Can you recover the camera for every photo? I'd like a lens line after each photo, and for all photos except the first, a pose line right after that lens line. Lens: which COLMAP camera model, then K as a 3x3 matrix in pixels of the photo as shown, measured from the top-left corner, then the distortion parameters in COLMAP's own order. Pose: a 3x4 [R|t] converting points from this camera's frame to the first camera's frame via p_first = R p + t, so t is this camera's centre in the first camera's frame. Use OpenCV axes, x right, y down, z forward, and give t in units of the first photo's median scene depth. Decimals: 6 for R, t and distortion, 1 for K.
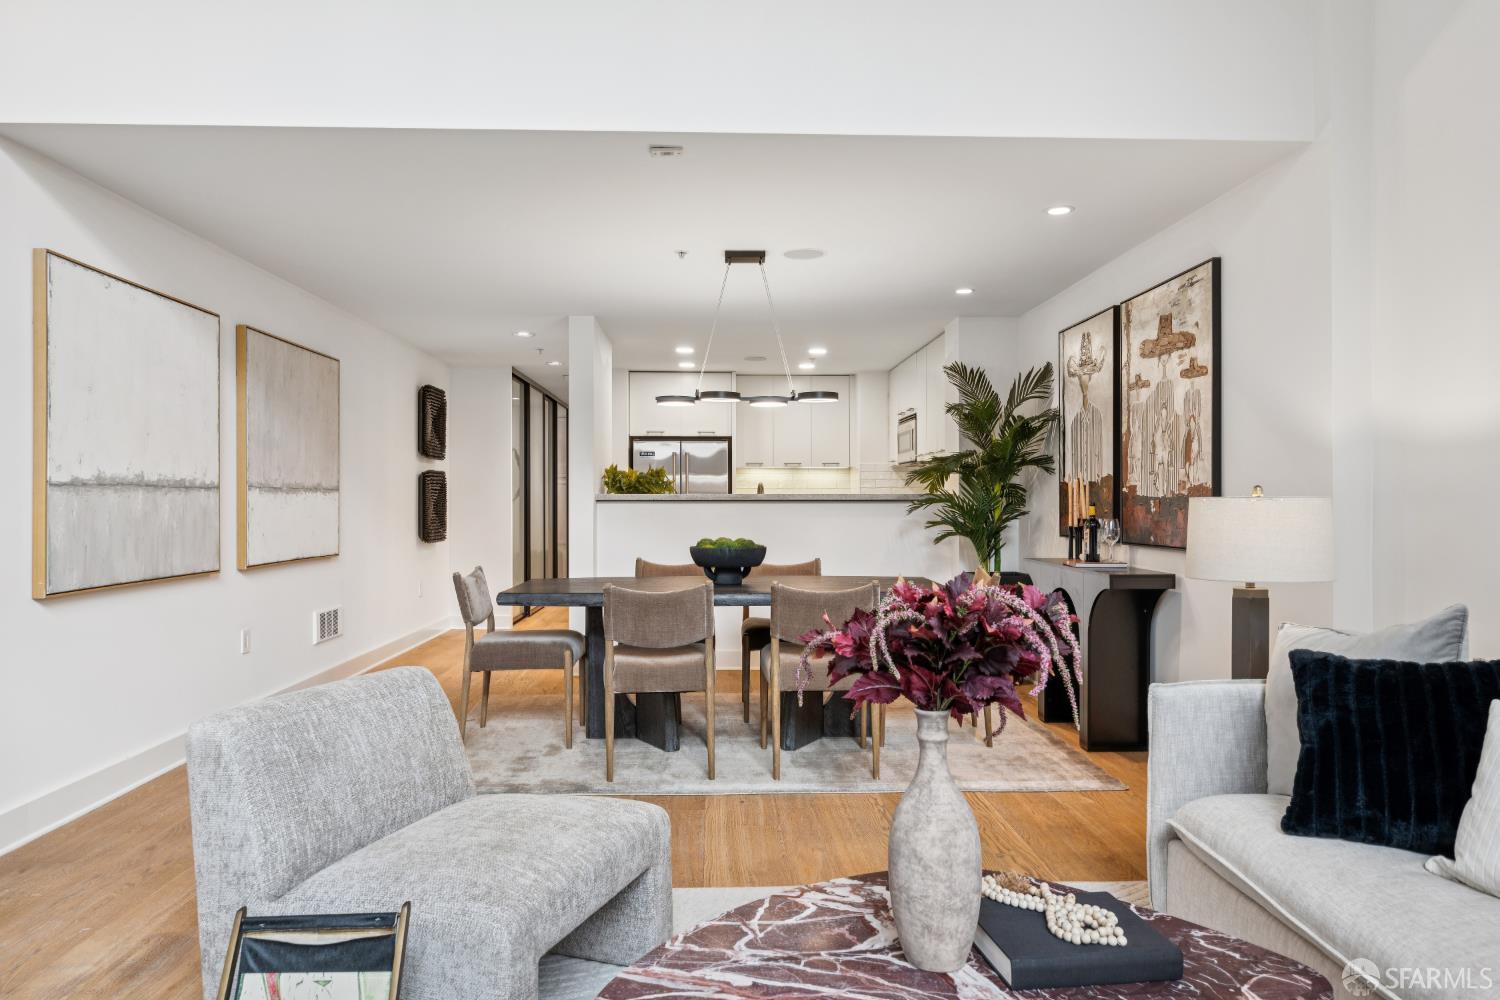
lens RADIAL K [[974.0, 0, 745.6], [0, 974.0, 498.3], [0, 0, 1]] dist [-0.004986, -0.000491]
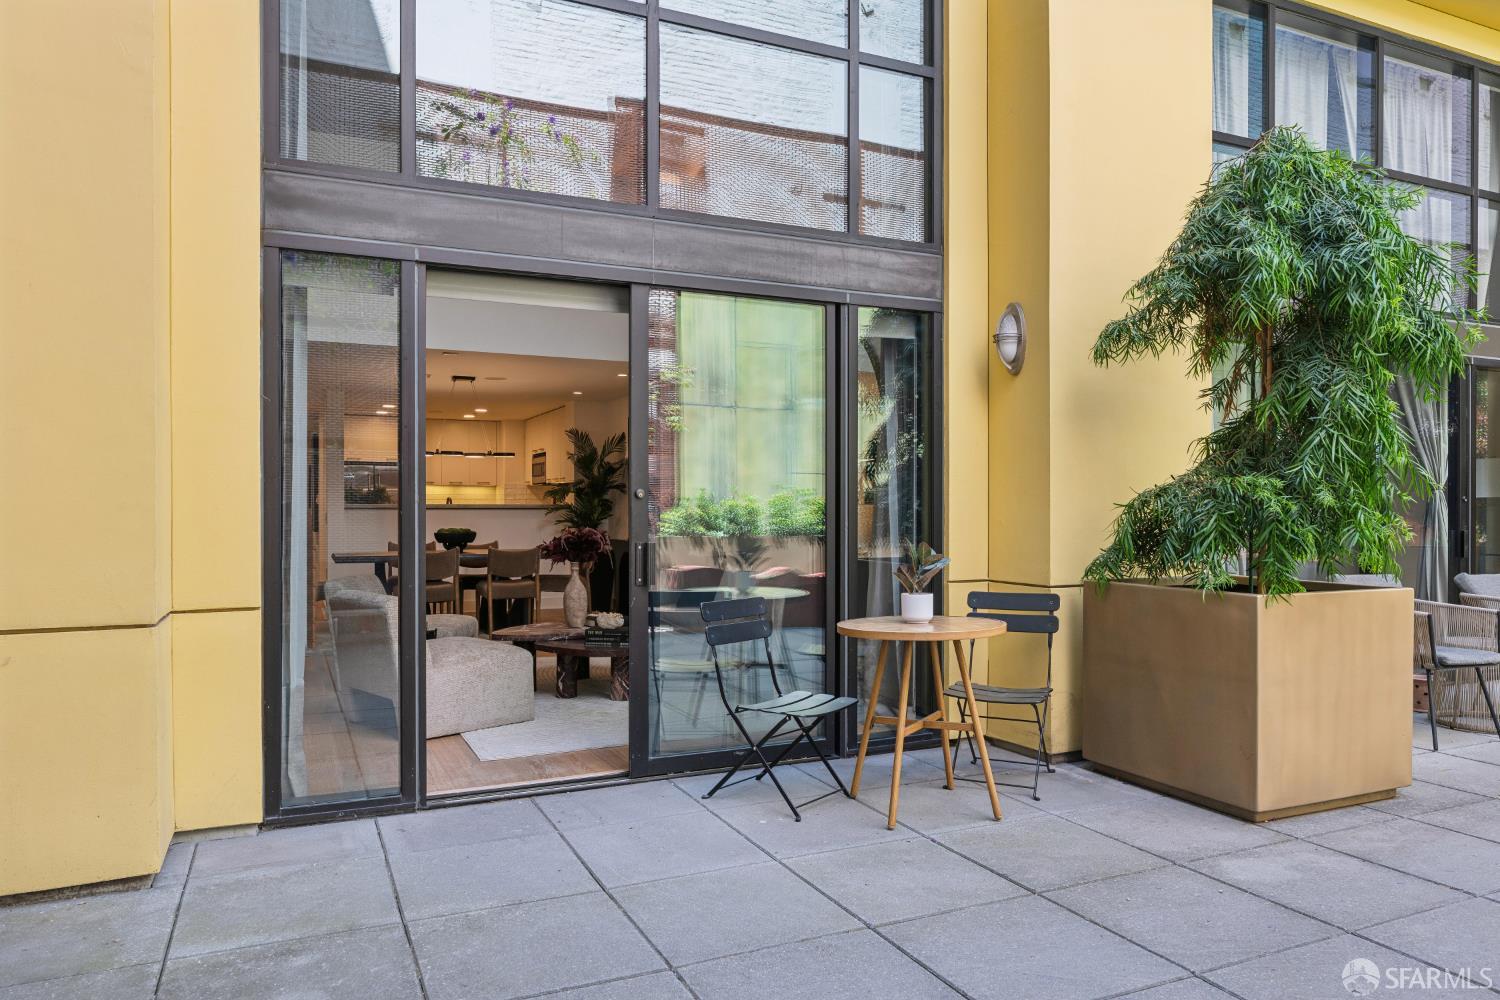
lens RADIAL K [[992.5, 0, 748.1], [0, 992.5, 503.5], [0, 0, 1]] dist [0.001047, -0.000889]
pose [[0.919191, 0.002963, 0.393802, -0.203617], [-0.001853, 0.999993, -0.003201, -0.001483], [-0.393809, 0.002213, 0.919190, -0.791166]]
